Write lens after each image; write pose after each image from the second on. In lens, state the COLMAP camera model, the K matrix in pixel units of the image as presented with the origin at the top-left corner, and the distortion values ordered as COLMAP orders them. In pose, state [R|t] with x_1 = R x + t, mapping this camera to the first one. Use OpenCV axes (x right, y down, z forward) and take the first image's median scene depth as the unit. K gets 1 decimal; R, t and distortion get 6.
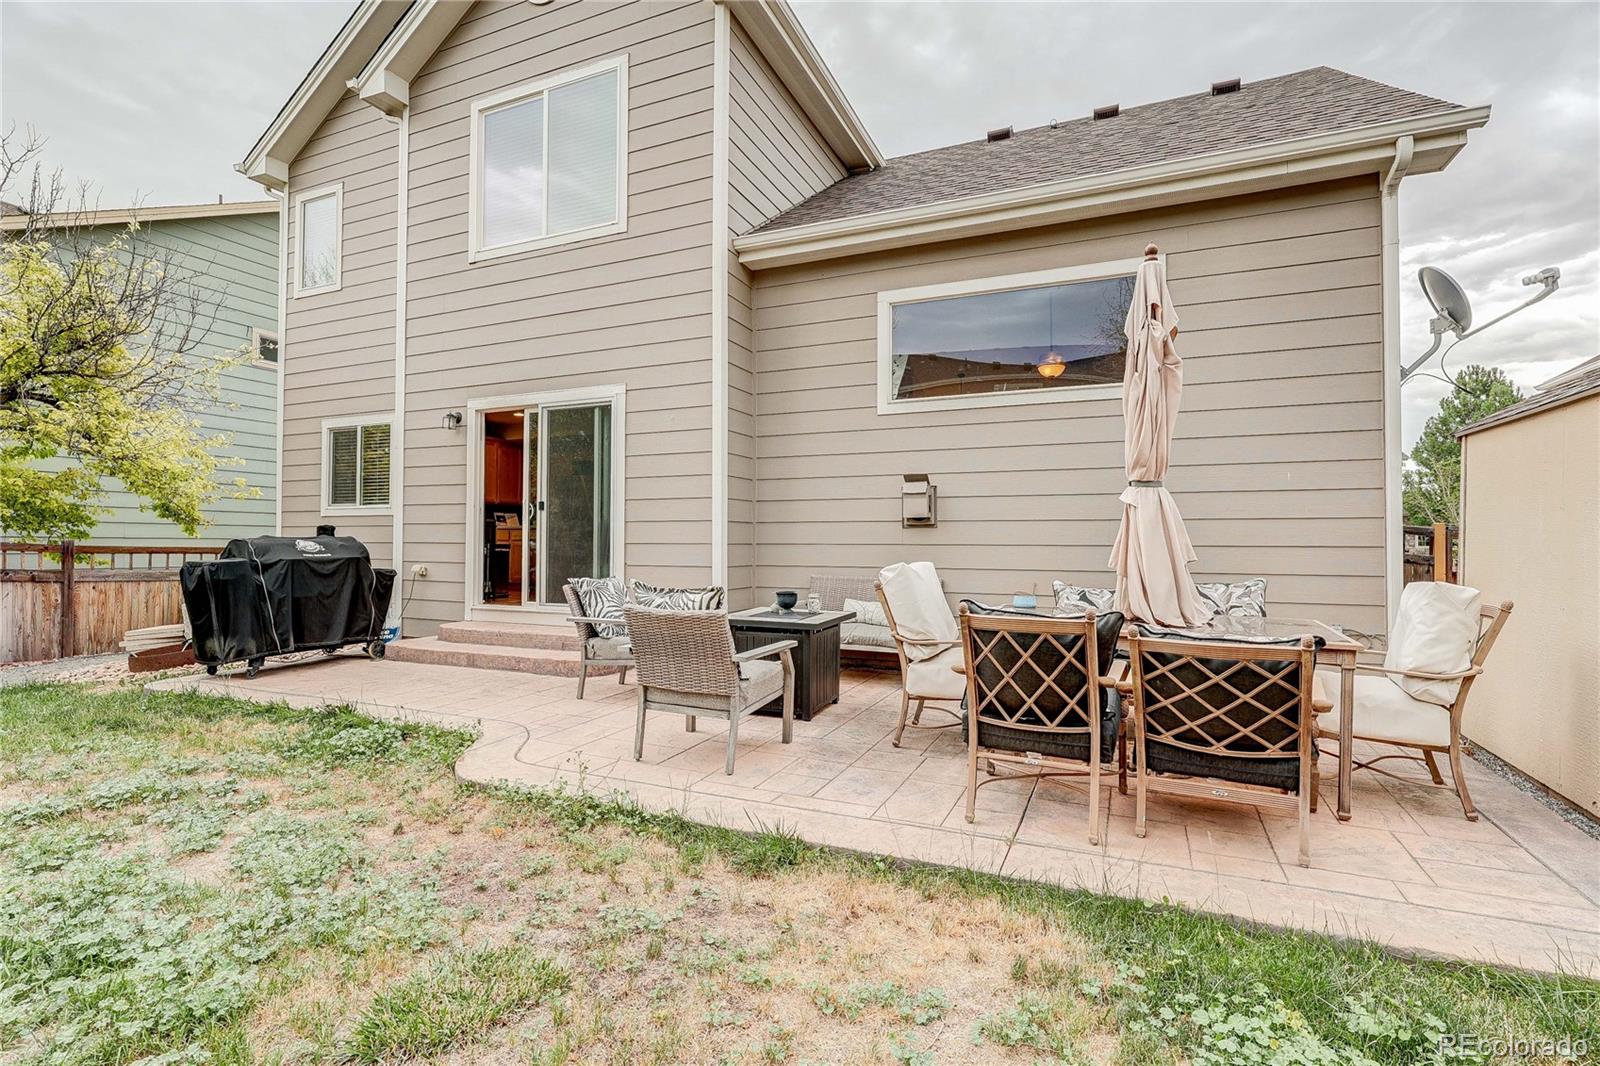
lens RADIAL K [[756.4, 0, 795.9], [0, 756.4, 529.5], [0, 0, 1]] dist [-0.002983, 0.000449]
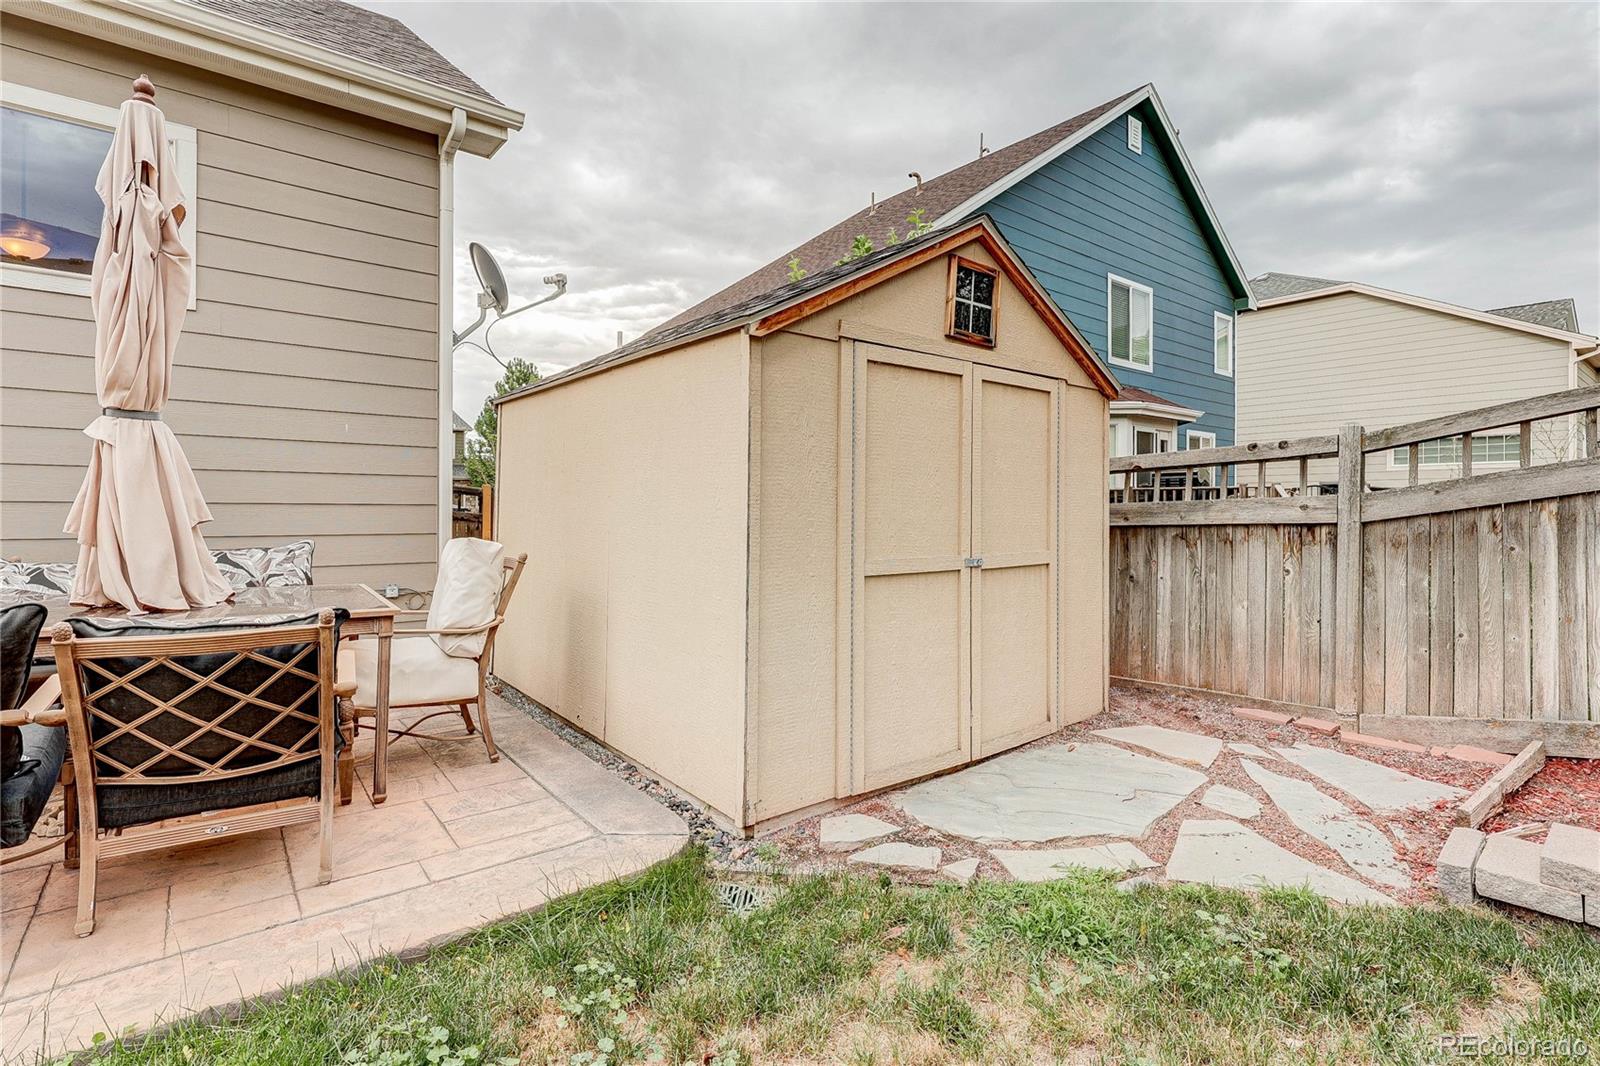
lens RADIAL K [[761.0, 0, 791.7], [0, 761.0, 510.8], [0, 0, 1]] dist [-0.003559, -0.000228]
pose [[0.474929, -0.004120, 0.880014, 0.156265], [-0.020039, 0.999679, 0.015495, 0.008504], [-0.879796, -0.024994, 0.474694, 0.134983]]
